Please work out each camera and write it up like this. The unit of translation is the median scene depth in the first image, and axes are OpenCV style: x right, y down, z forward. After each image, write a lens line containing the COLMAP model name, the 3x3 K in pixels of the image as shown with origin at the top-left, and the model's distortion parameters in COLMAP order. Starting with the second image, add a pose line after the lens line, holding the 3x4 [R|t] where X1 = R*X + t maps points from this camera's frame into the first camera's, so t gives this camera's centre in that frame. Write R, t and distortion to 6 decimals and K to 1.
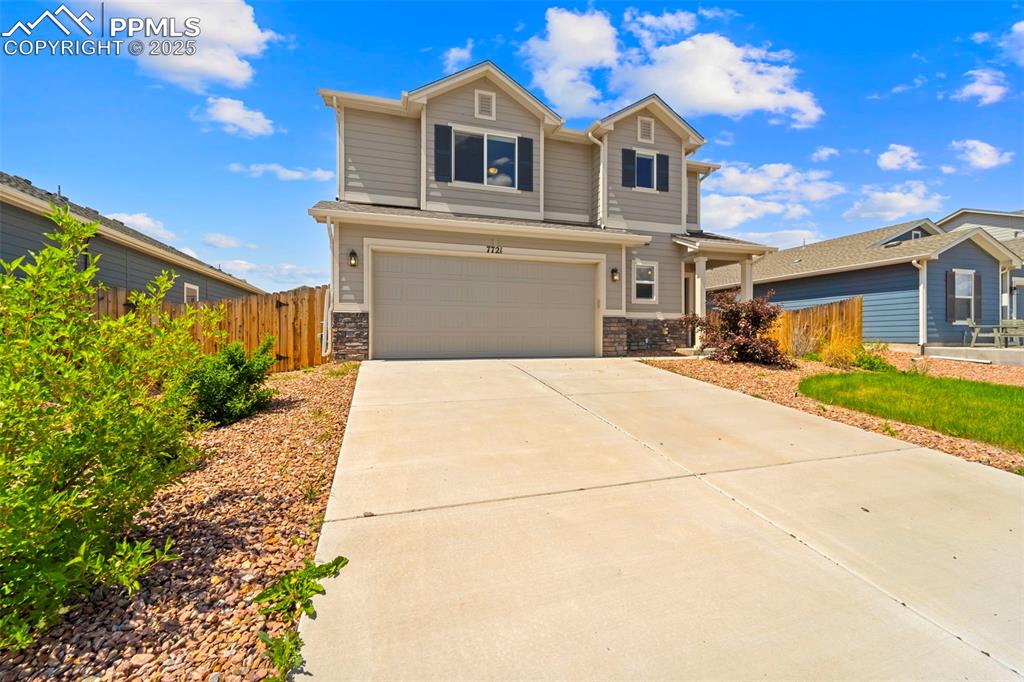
lens RADIAL K [[414.1, 0, 513.4], [0, 414.1, 339.8], [0, 0, 1]] dist [0.003075, -0.000152]
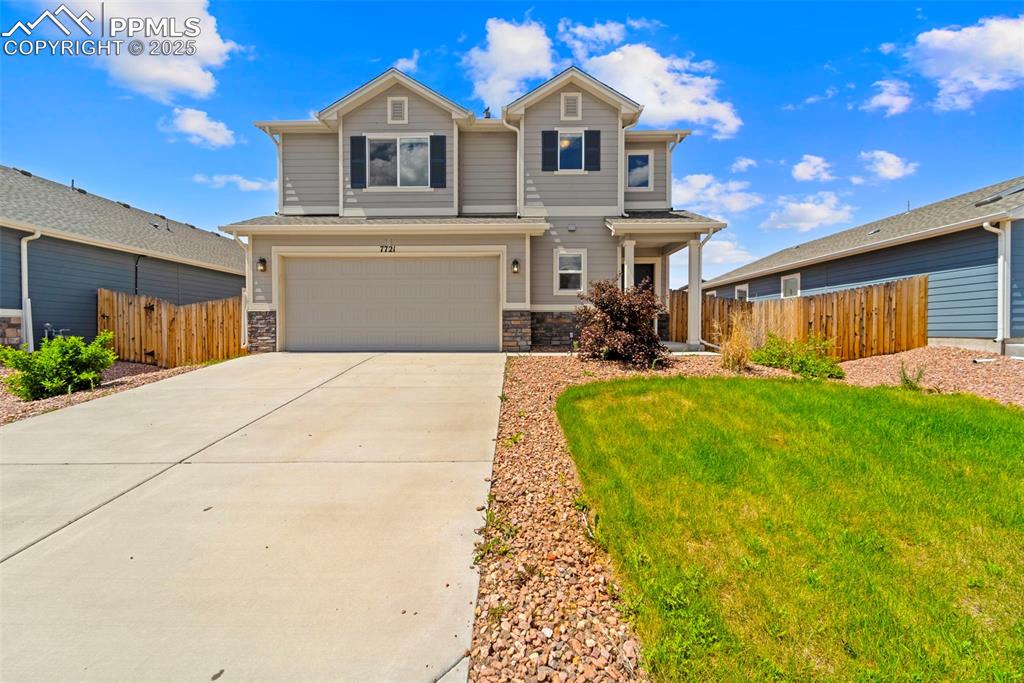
lens RADIAL K [[416.2, 0, 513.0], [0, 416.2, 338.0], [0, 0, 1]] dist [0.002676, -0.000021]
pose [[0.951285, 0.003385, -0.308296, 0.517723], [0.000863, 0.999907, 0.013643, -0.004015], [0.308313, -0.013244, 0.951193, 0.076603]]
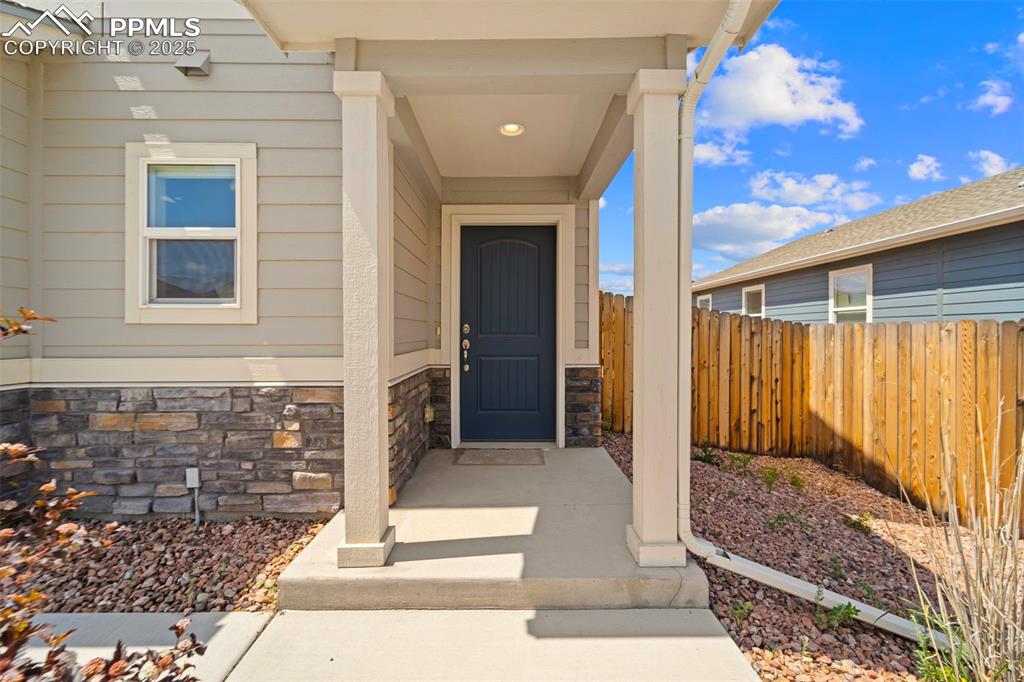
lens RADIAL K [[414.1, 0, 513.4], [0, 414.1, 339.8], [0, 0, 1]] dist [0.003075, -0.000152]
pose [[0.957432, 0.004726, -0.288620, 0.606646], [0.000428, 0.999842, 0.017793, -0.087008], [0.288658, -0.017160, 0.957278, 0.879816]]
